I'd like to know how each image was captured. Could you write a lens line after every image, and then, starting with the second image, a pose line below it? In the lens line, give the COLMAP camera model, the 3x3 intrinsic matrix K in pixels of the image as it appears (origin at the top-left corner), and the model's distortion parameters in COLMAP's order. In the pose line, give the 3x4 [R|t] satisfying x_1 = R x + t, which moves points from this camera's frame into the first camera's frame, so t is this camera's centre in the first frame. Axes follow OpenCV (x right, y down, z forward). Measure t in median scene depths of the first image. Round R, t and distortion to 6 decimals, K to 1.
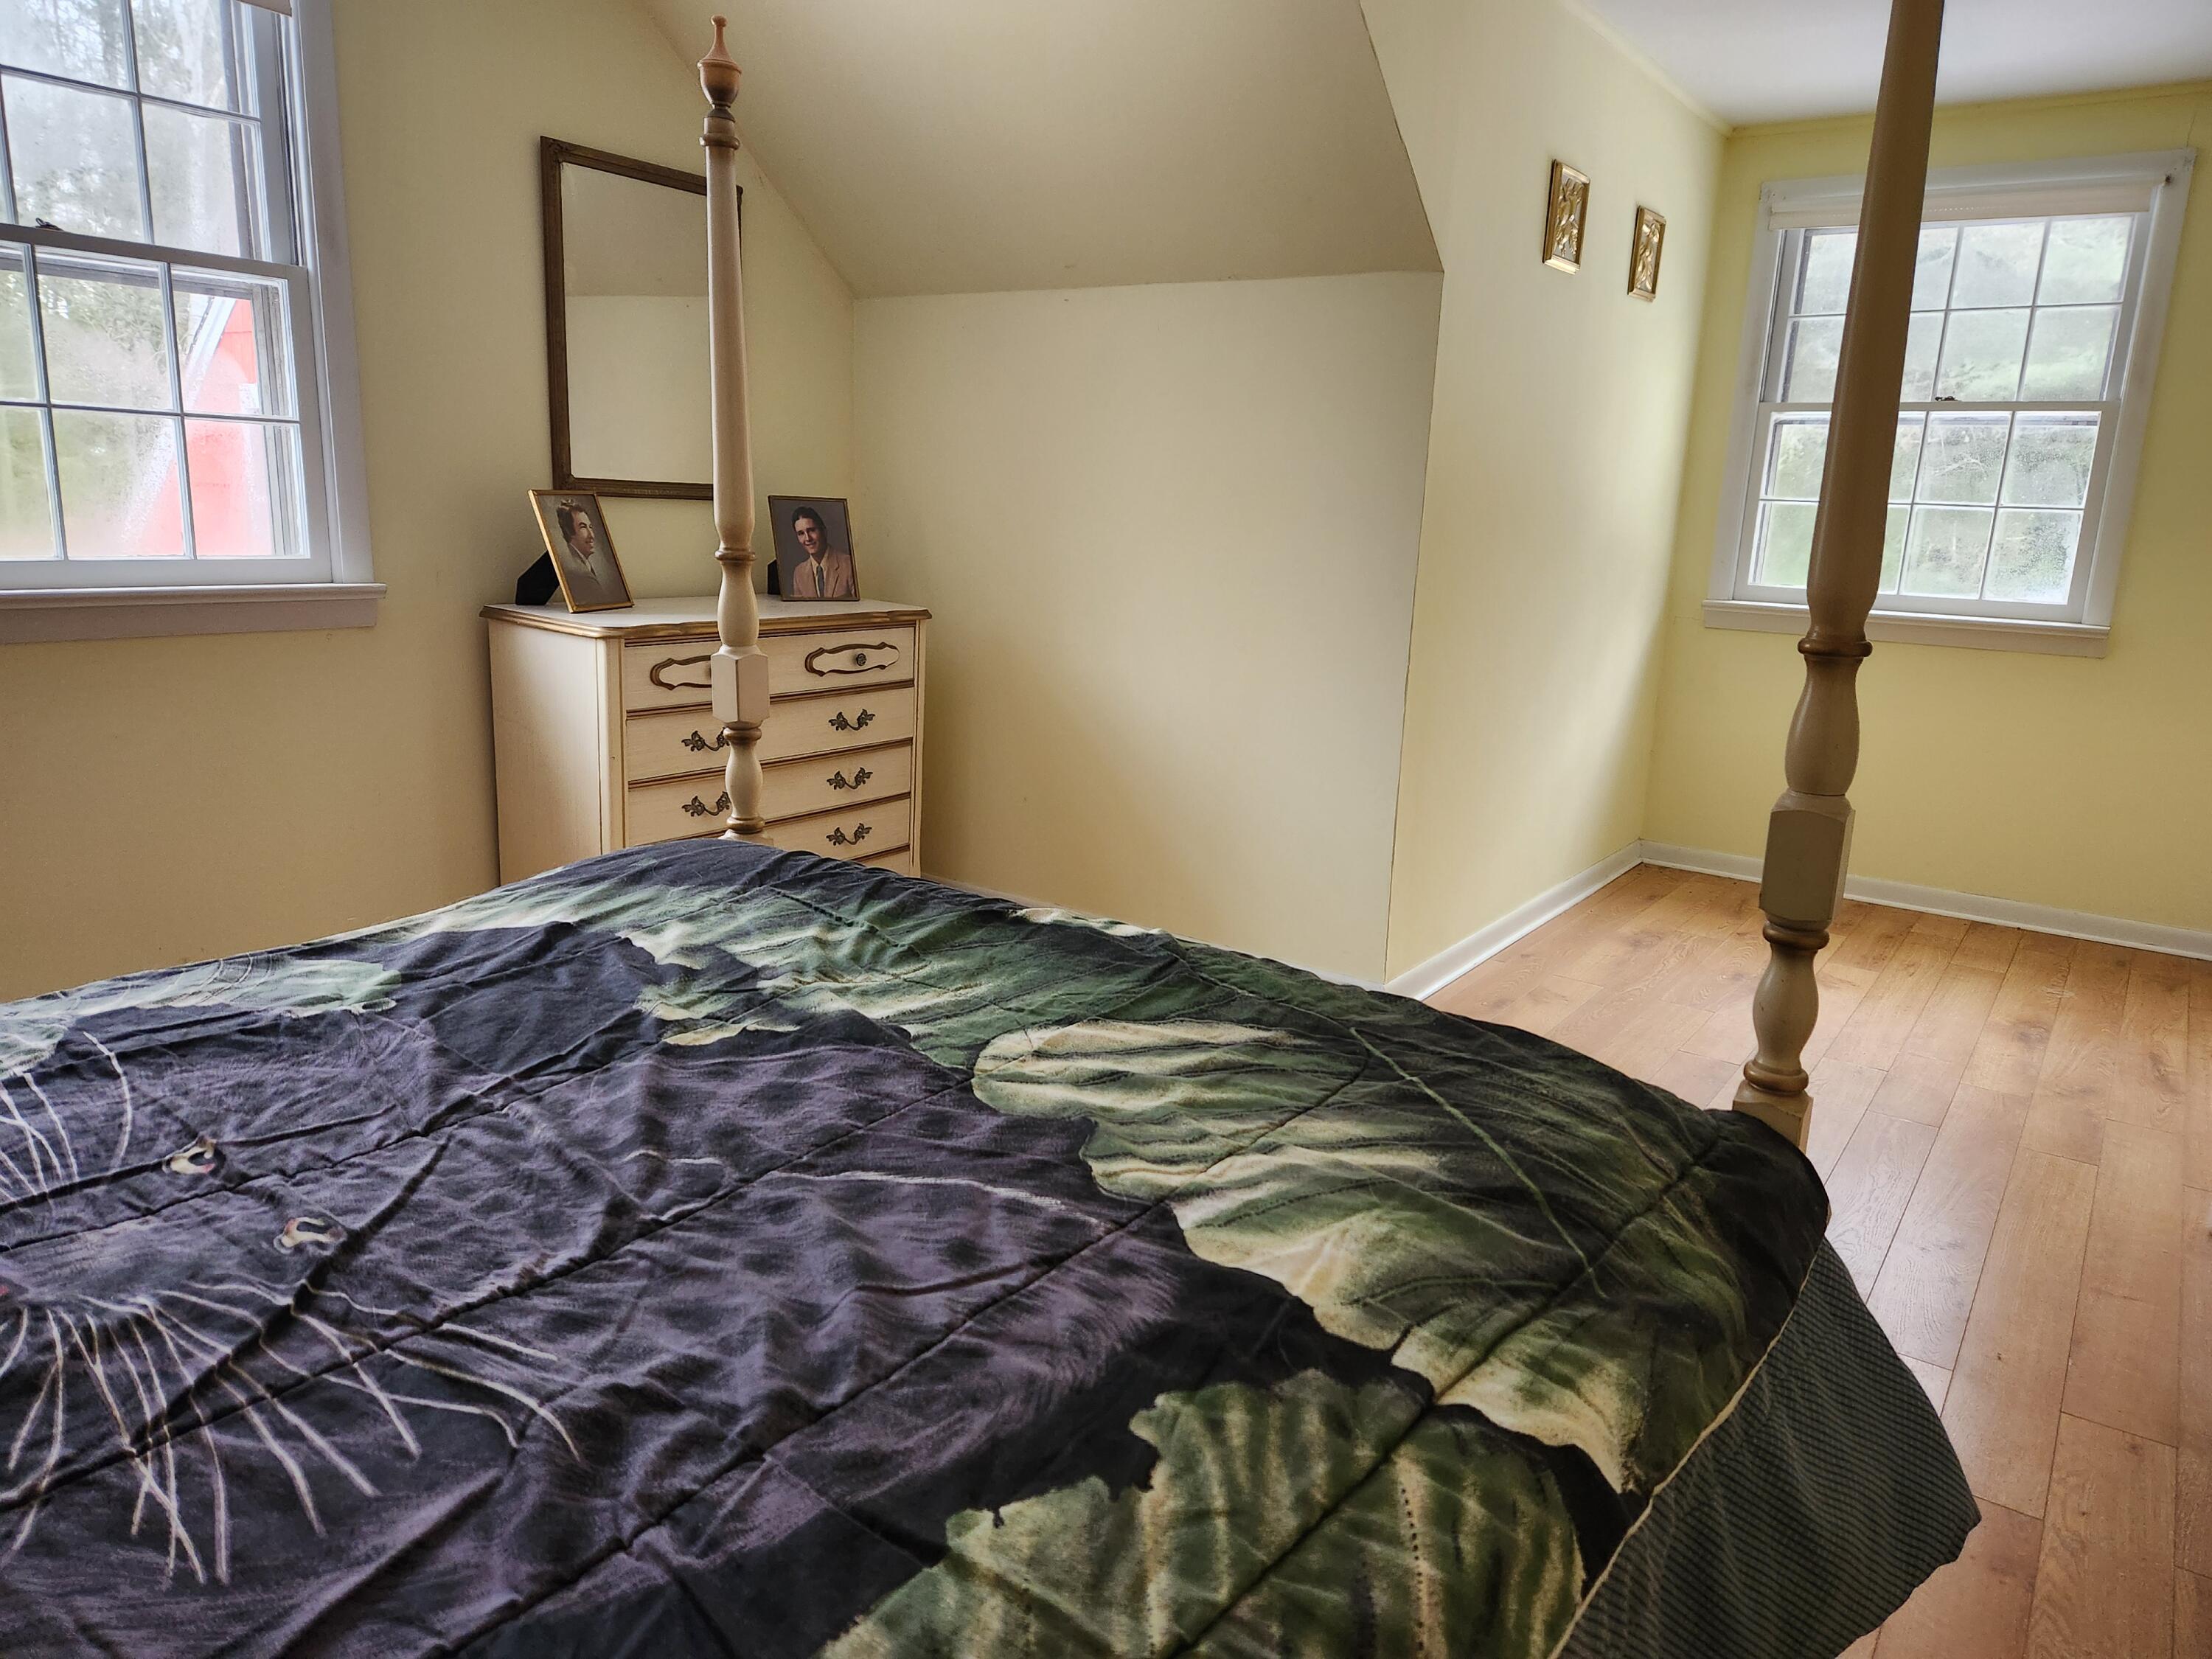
lens RADIAL K [[1497.2, 0, 1109.0], [0, 1497.2, 842.8], [0, 0, 1]] dist [0.078521, -0.055716]
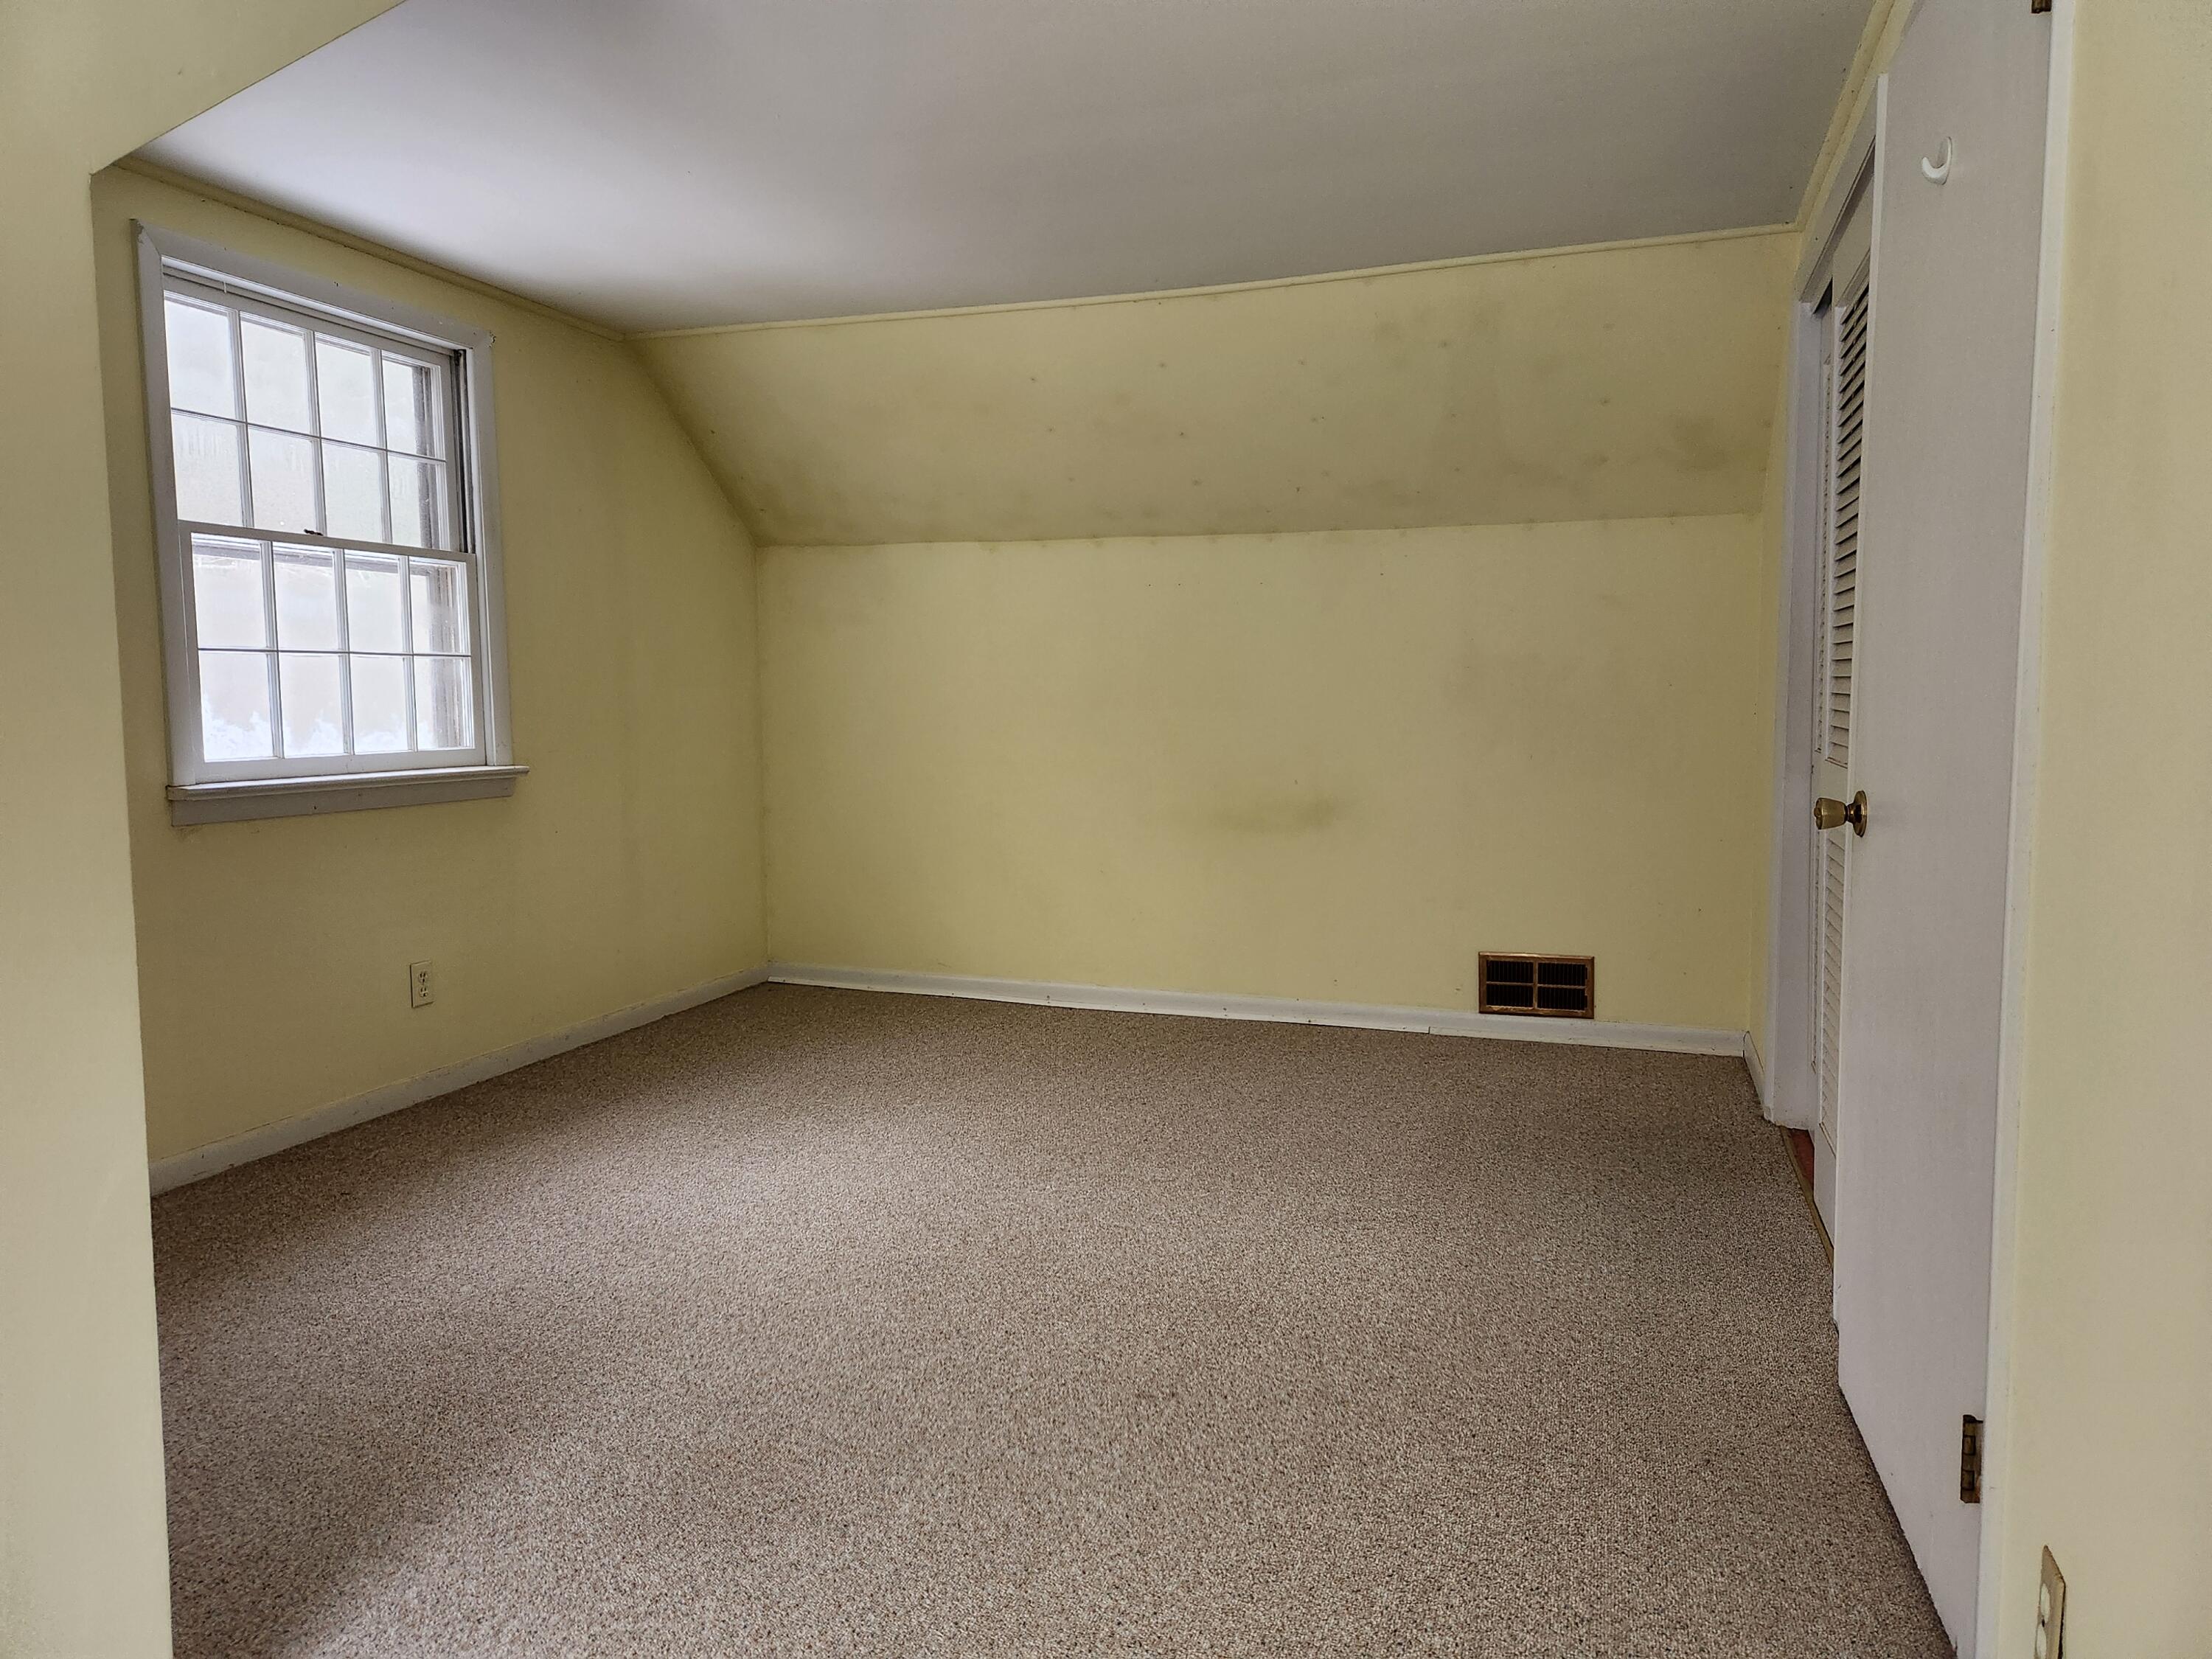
lens RADIAL K [[1497.2, 0, 1109.0], [0, 1497.2, 842.8], [0, 0, 1]] dist [0.078521, -0.055716]
pose [[0.960575, -0.059510, 0.271576, -0.344924], [0.091563, 0.990043, -0.106913, 0.109921], [-0.262510, 0.127564, 0.956460, -0.517626]]
